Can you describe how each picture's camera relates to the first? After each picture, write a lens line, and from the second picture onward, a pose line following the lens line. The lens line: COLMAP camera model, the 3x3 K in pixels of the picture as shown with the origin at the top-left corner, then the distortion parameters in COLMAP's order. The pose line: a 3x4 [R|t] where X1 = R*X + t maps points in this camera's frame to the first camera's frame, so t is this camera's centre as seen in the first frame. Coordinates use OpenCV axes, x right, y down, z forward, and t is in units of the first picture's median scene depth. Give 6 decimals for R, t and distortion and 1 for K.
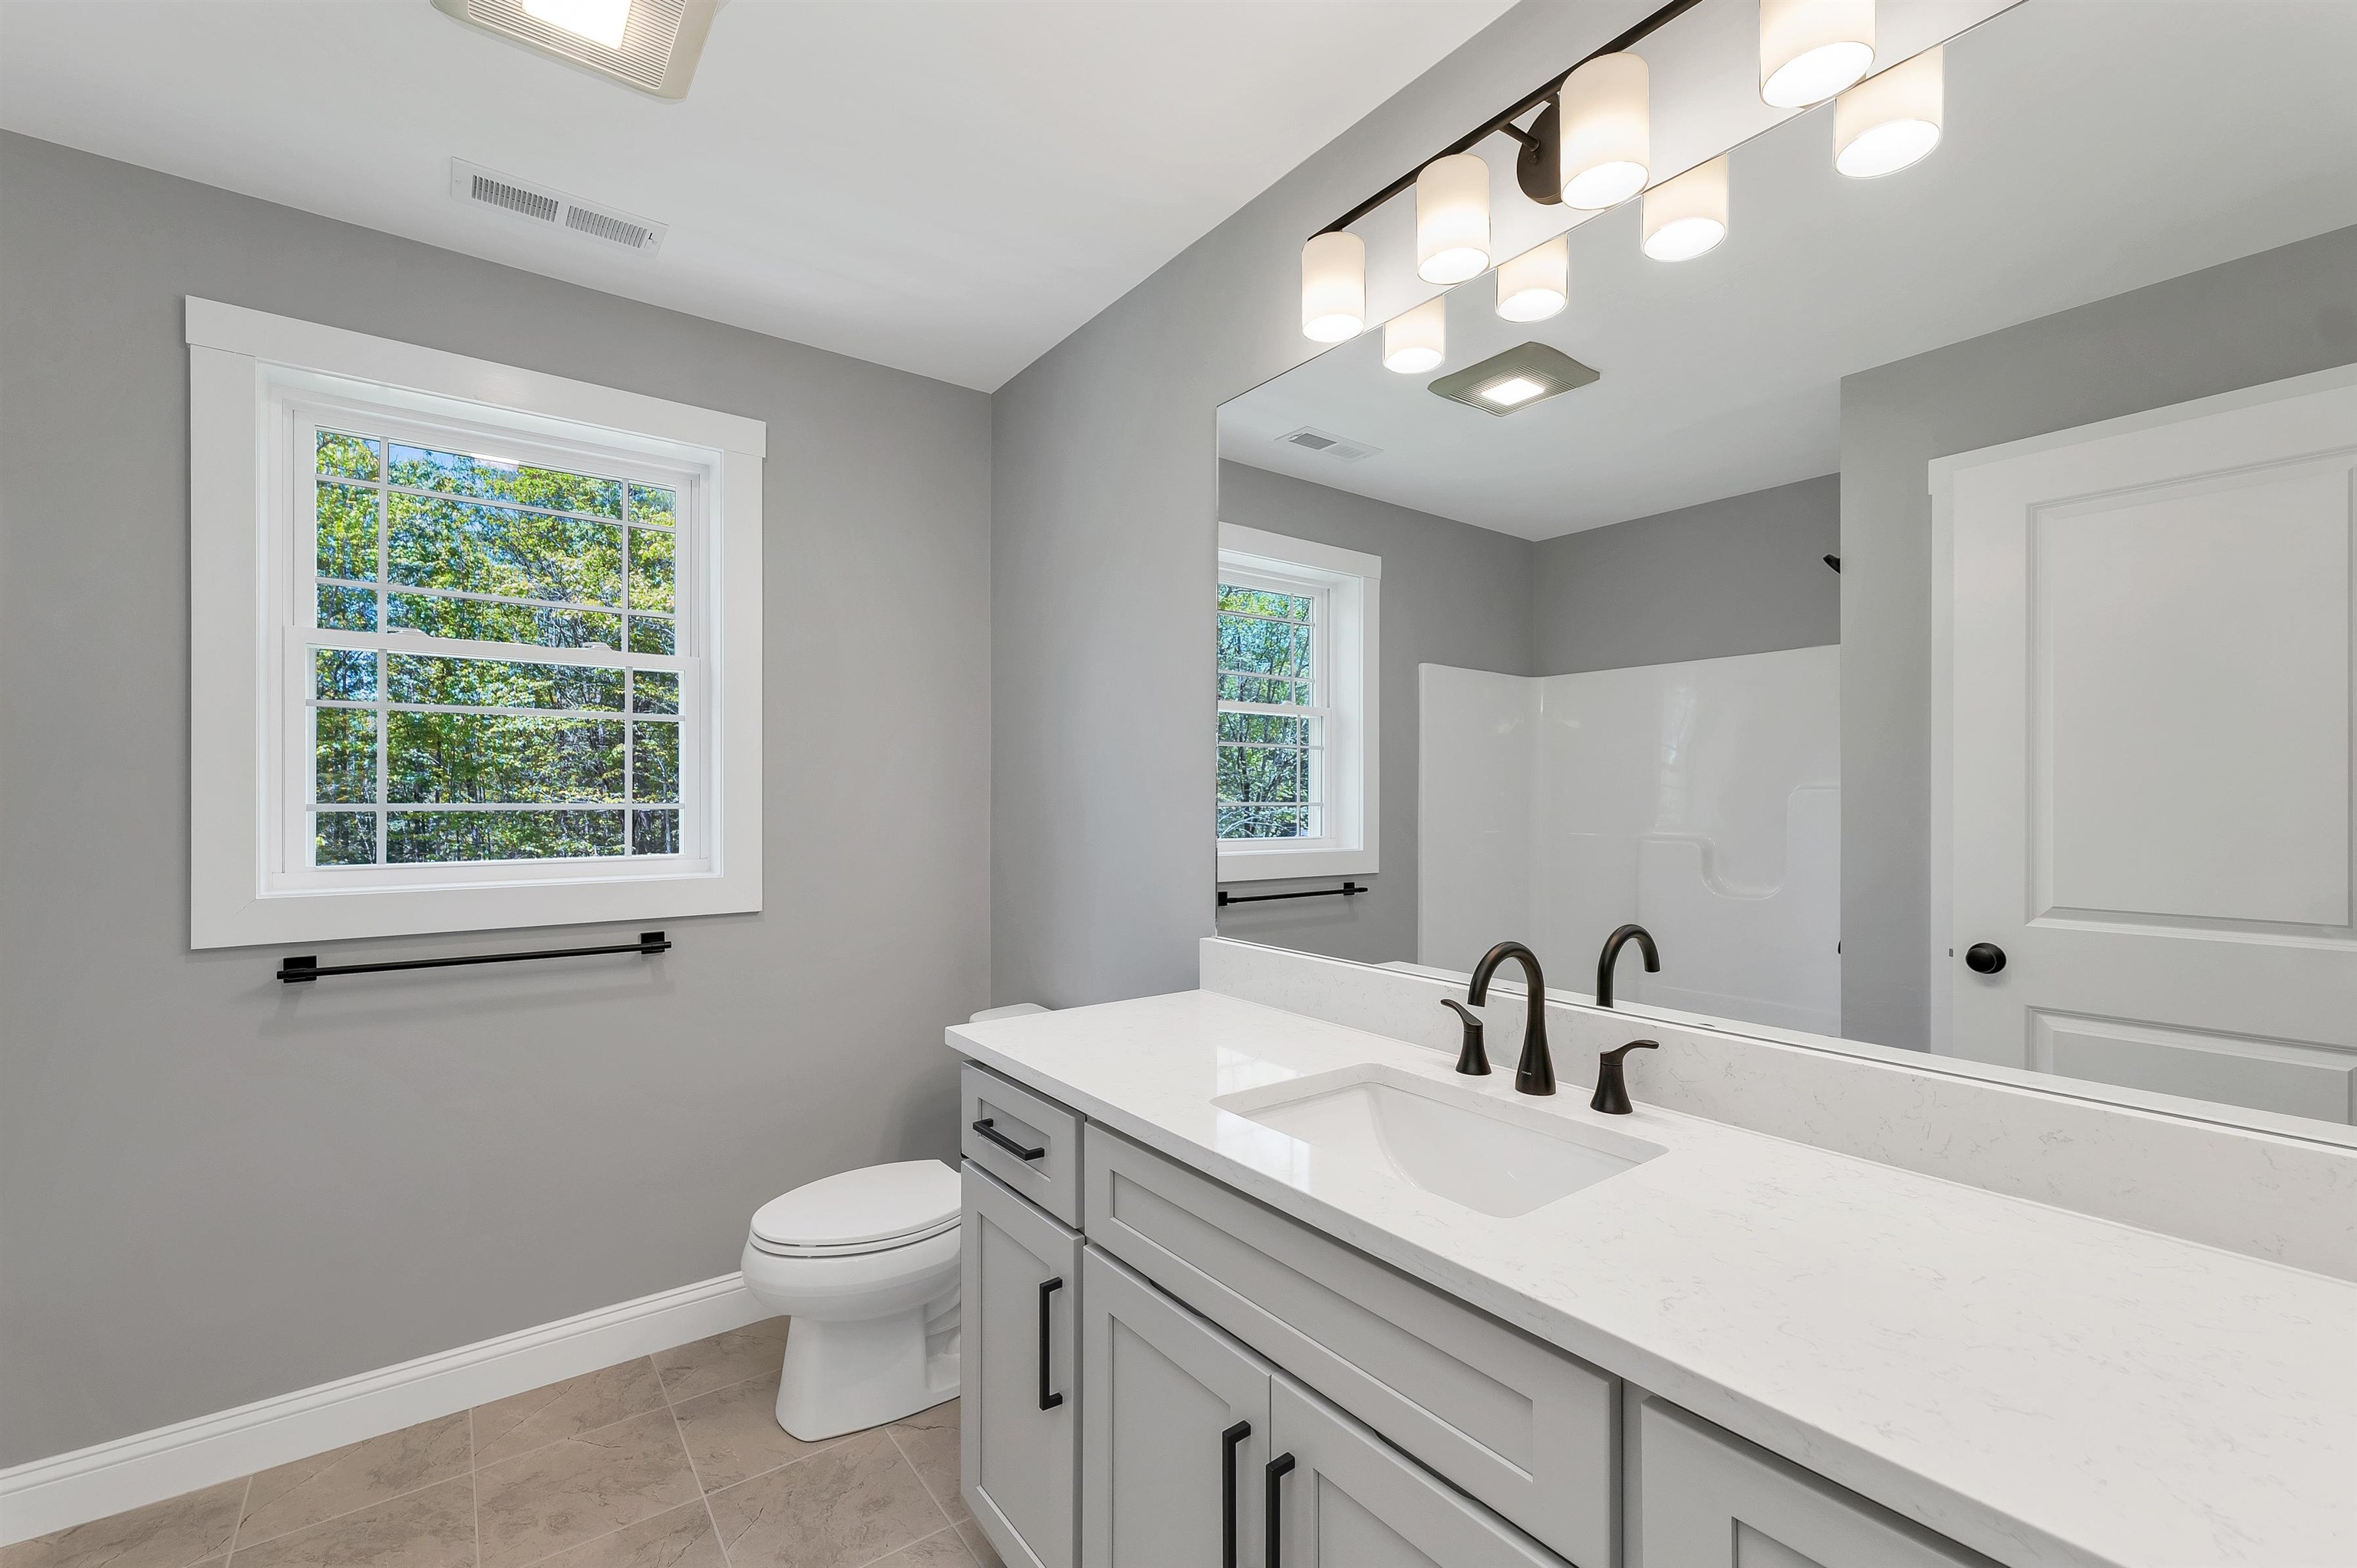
lens RADIAL K [[984.7, 0, 1181.7], [0, 984.7, 803.7], [0, 0, 1]] dist [-0.000586, -0.000116]
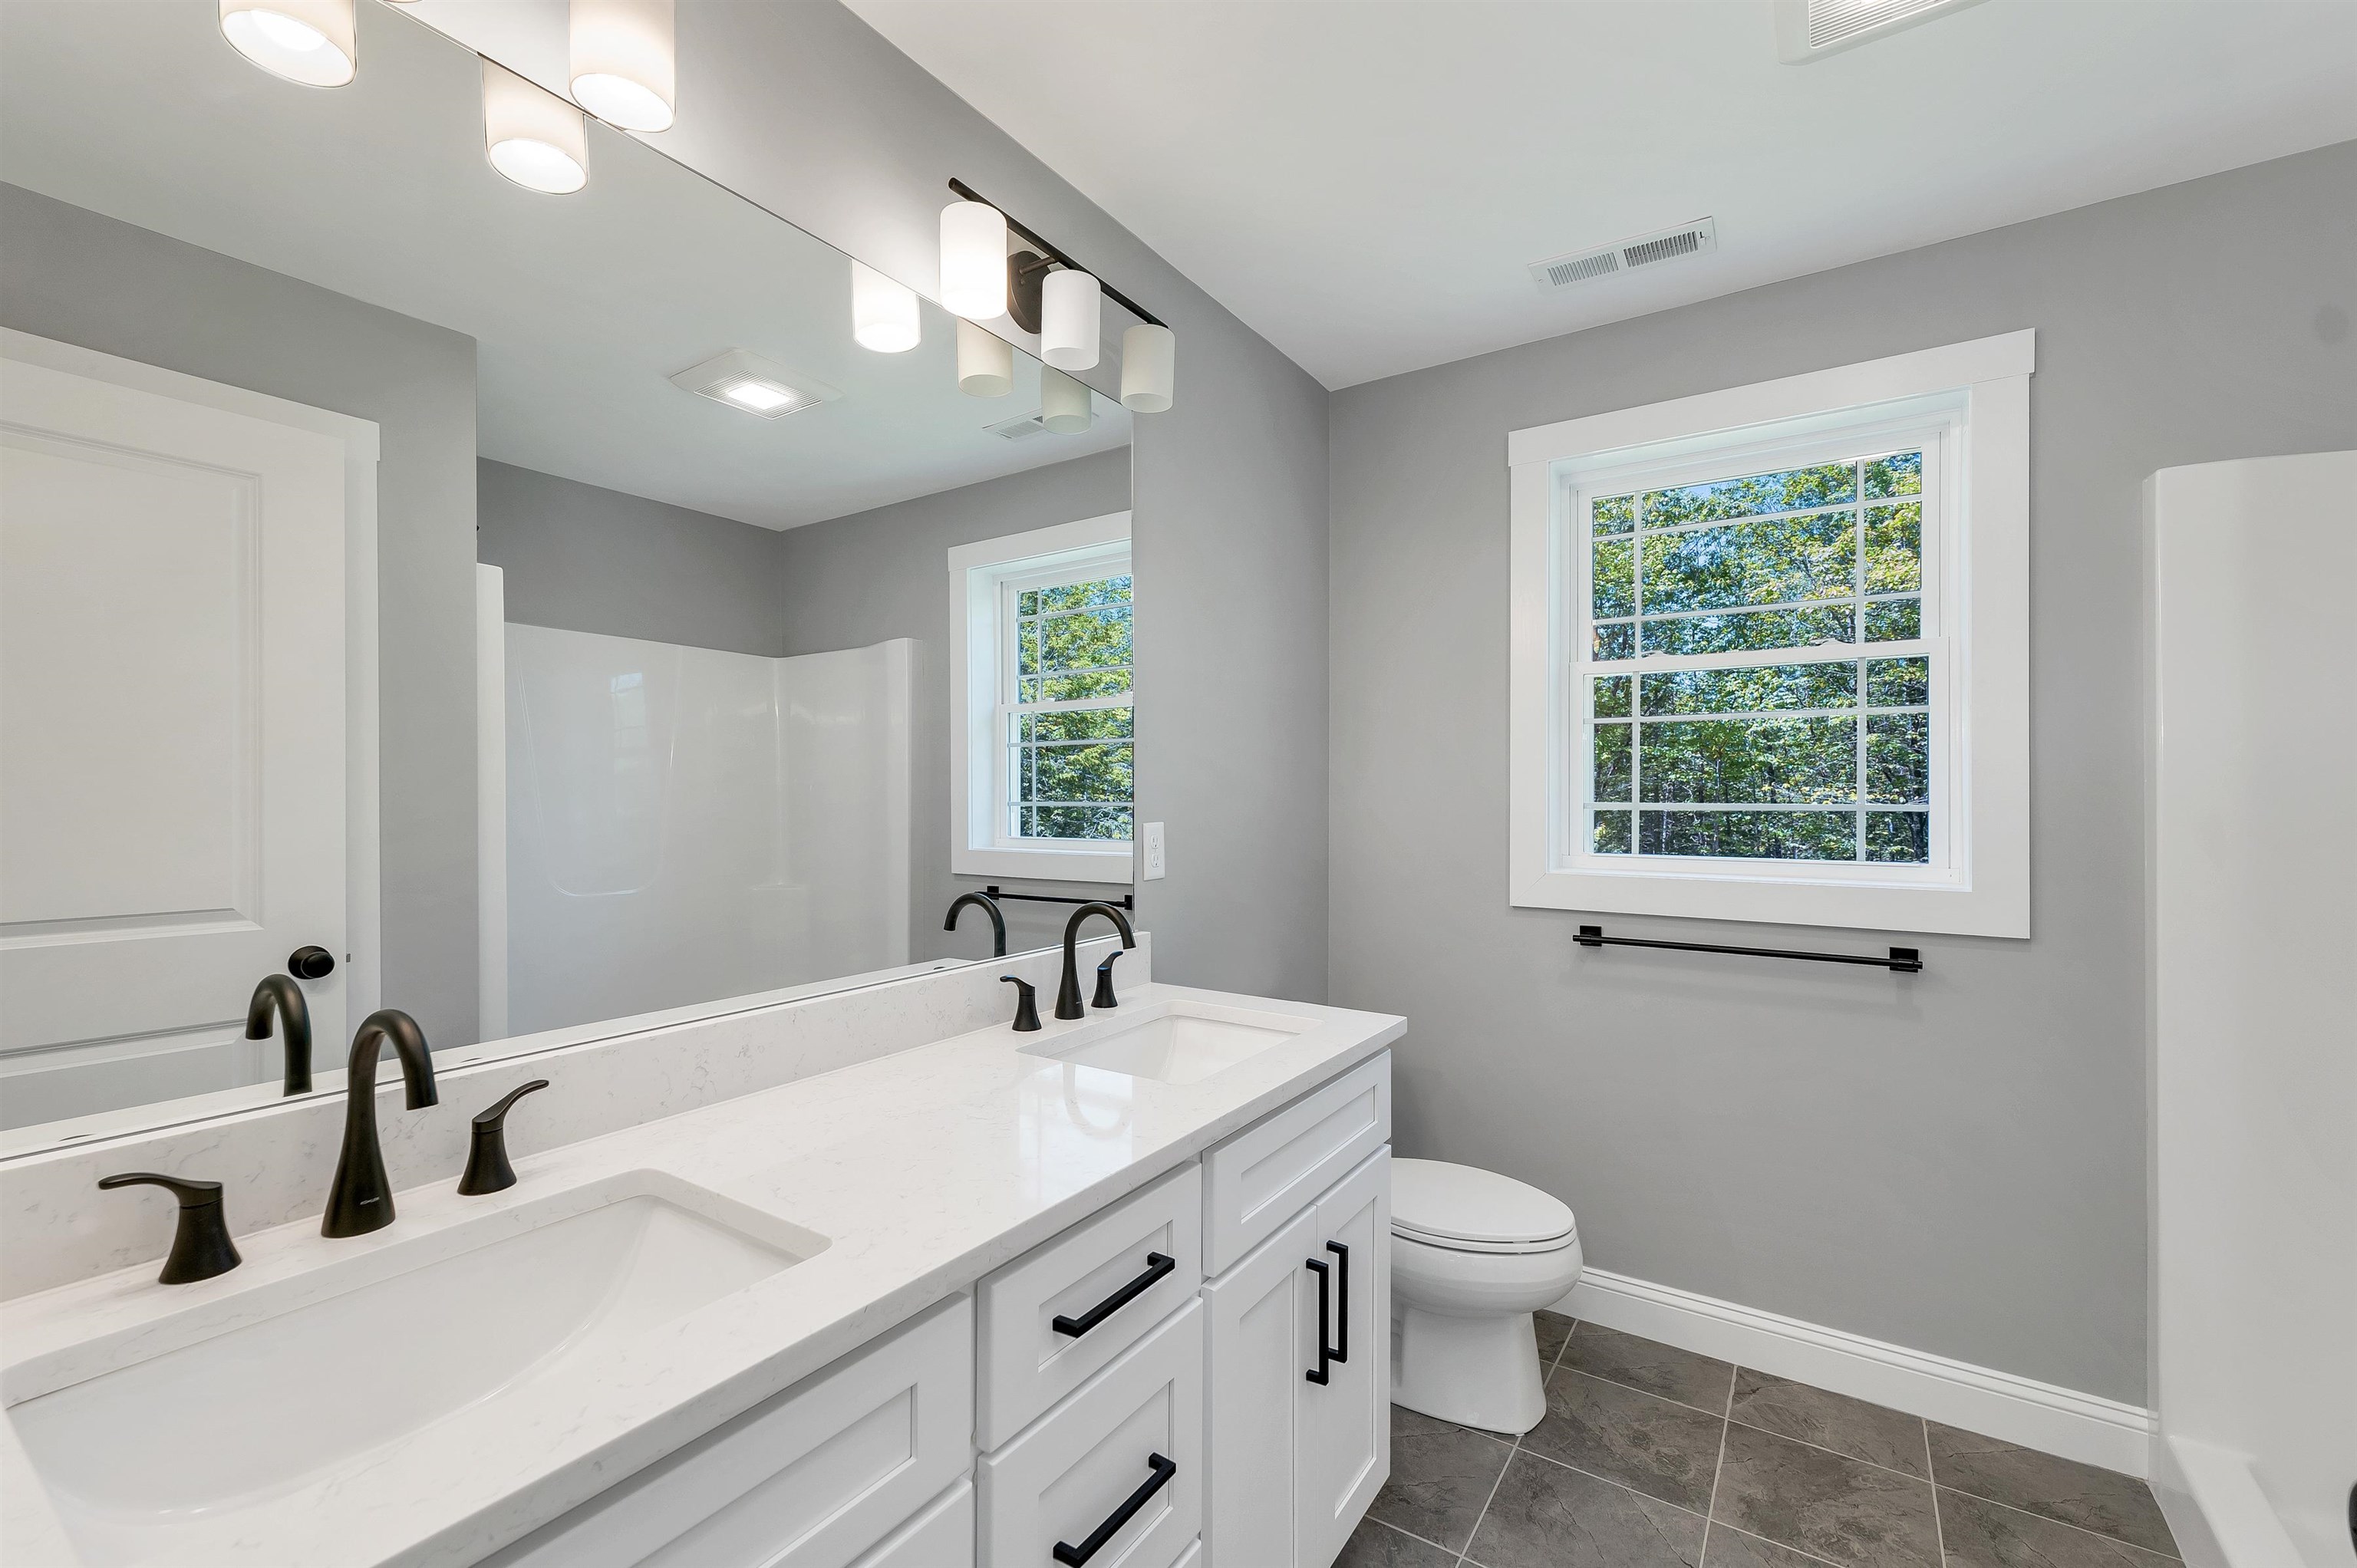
lens RADIAL K [[989.3, 0, 1178.5], [0, 989.3, 784.0], [0, 0, 1]] dist [0.001713, -0.000066]
pose [[0.329188, -0.014236, -0.944157, 0.107000], [-0.003617, 0.999860, -0.016337, -0.001525], [0.944257, 0.008793, 0.329090, 0.086161]]
